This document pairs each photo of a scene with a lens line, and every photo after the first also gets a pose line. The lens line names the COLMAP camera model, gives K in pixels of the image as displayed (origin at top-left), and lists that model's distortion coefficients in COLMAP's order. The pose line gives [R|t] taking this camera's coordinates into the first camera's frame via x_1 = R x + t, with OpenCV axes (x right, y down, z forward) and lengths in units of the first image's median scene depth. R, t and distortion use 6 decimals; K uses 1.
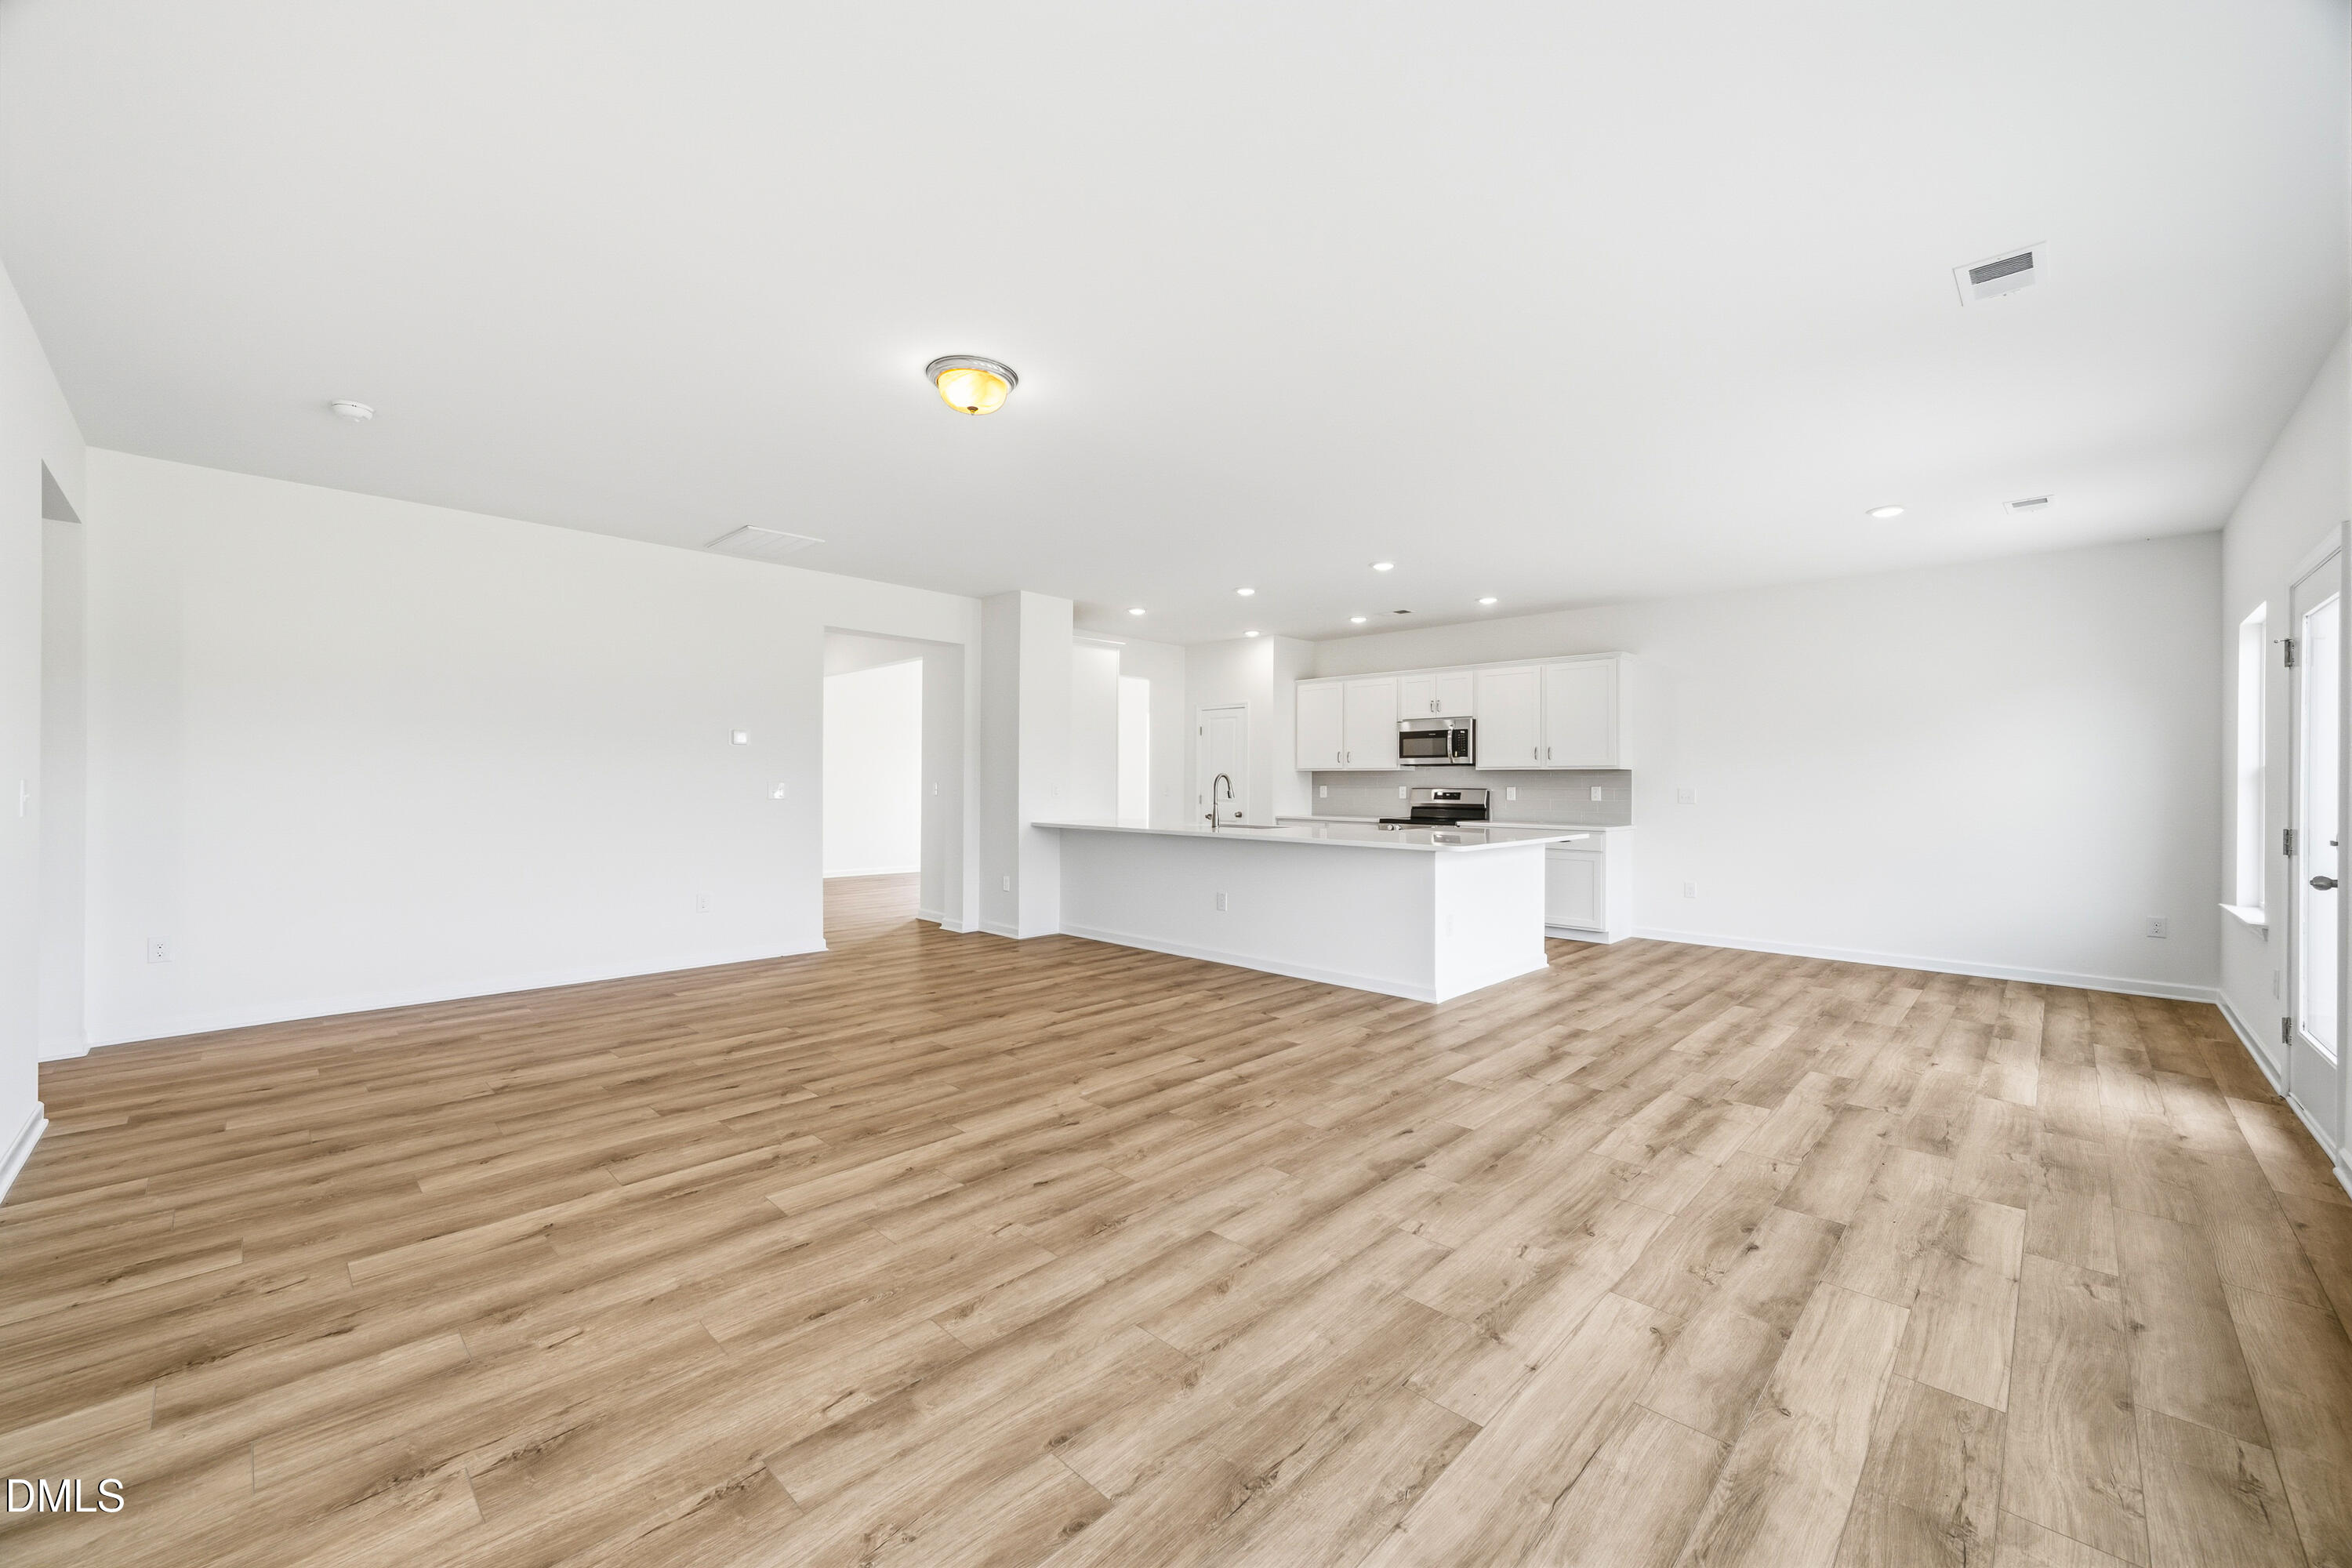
lens RADIAL K [[922.0, 0, 1173.4], [0, 922.0, 781.9], [0, 0, 1]] dist [-0.000431, 0.000061]
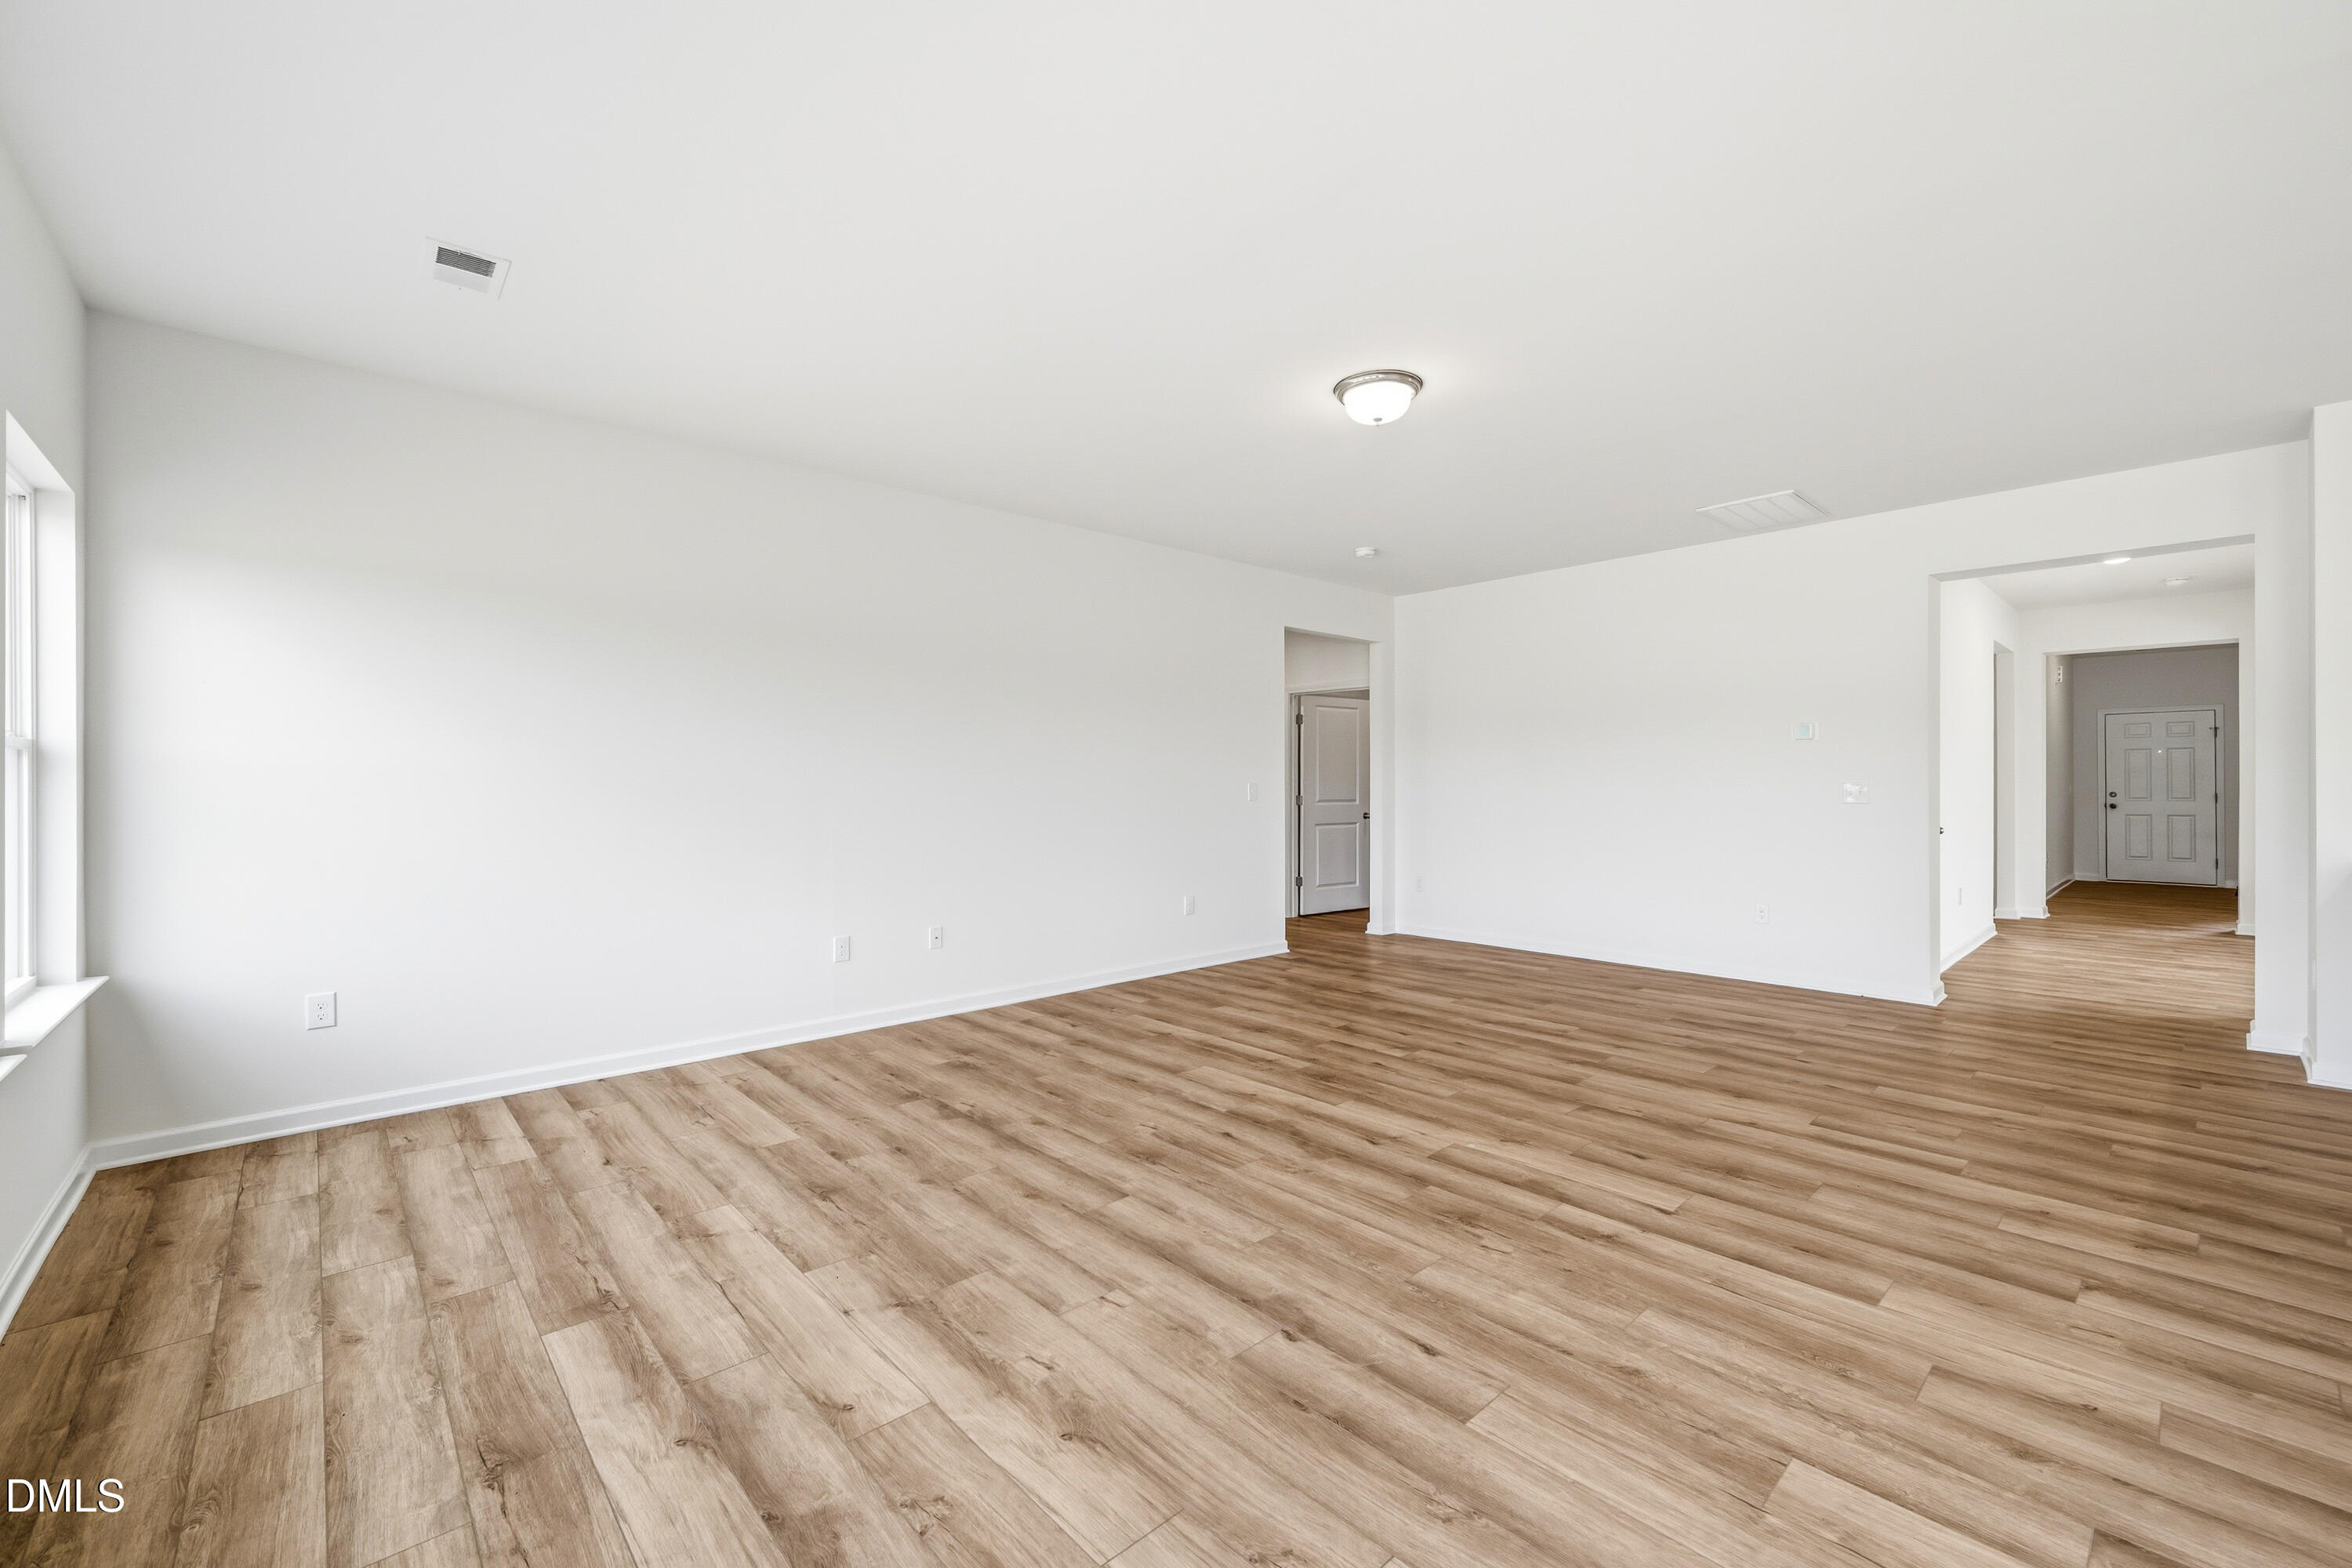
lens RADIAL K [[951.0, 0, 1168.6], [0, 951.0, 778.1], [0, 0, 1]] dist [0.000390, -0.000204]
pose [[-0.064327, -0.010437, -0.997874, 0.814455], [0.003069, 0.999939, -0.010656, 0.006247], [0.997924, -0.003748, -0.064291, 0.789541]]
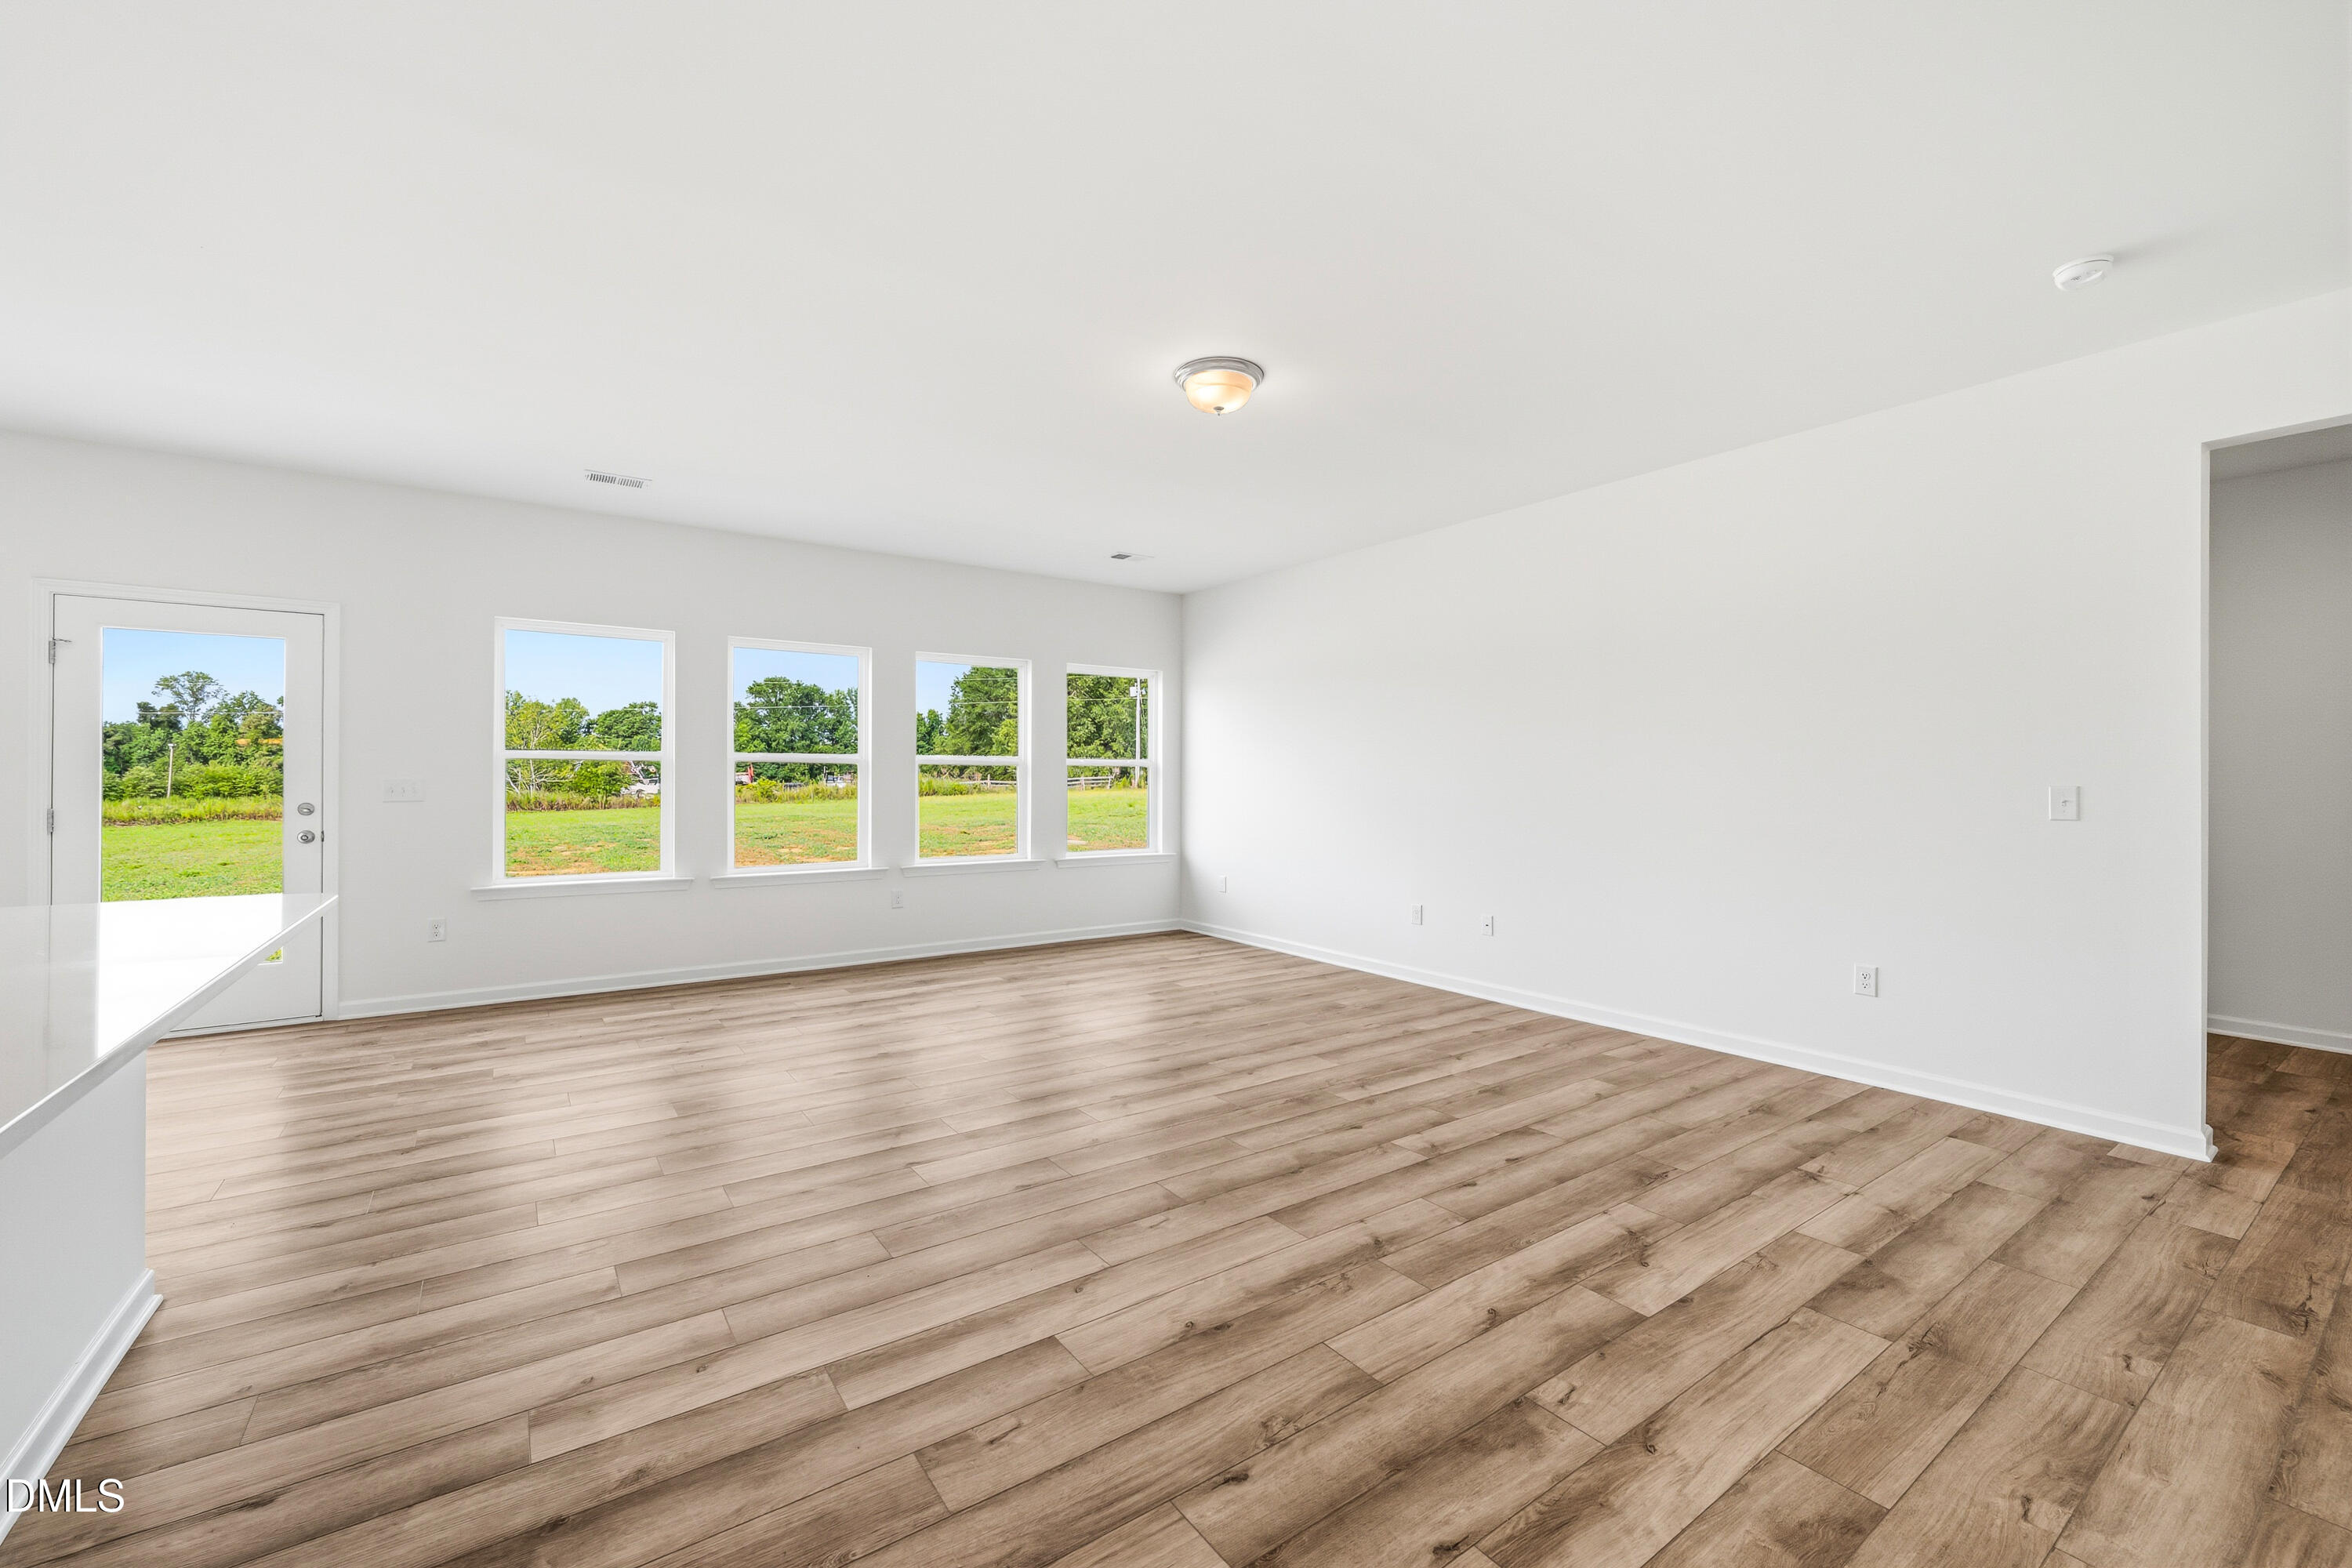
lens RADIAL K [[950.4, 0, 1176.0], [0, 950.4, 784.0], [0, 0, 1]] dist [-0.000451, 0.000218]
pose [[-0.983383, -0.011856, 0.181154, -0.343924], [-0.011122, 0.999925, 0.005067, 0.000759], [-0.181201, 0.002968, -0.983442, 1.914698]]
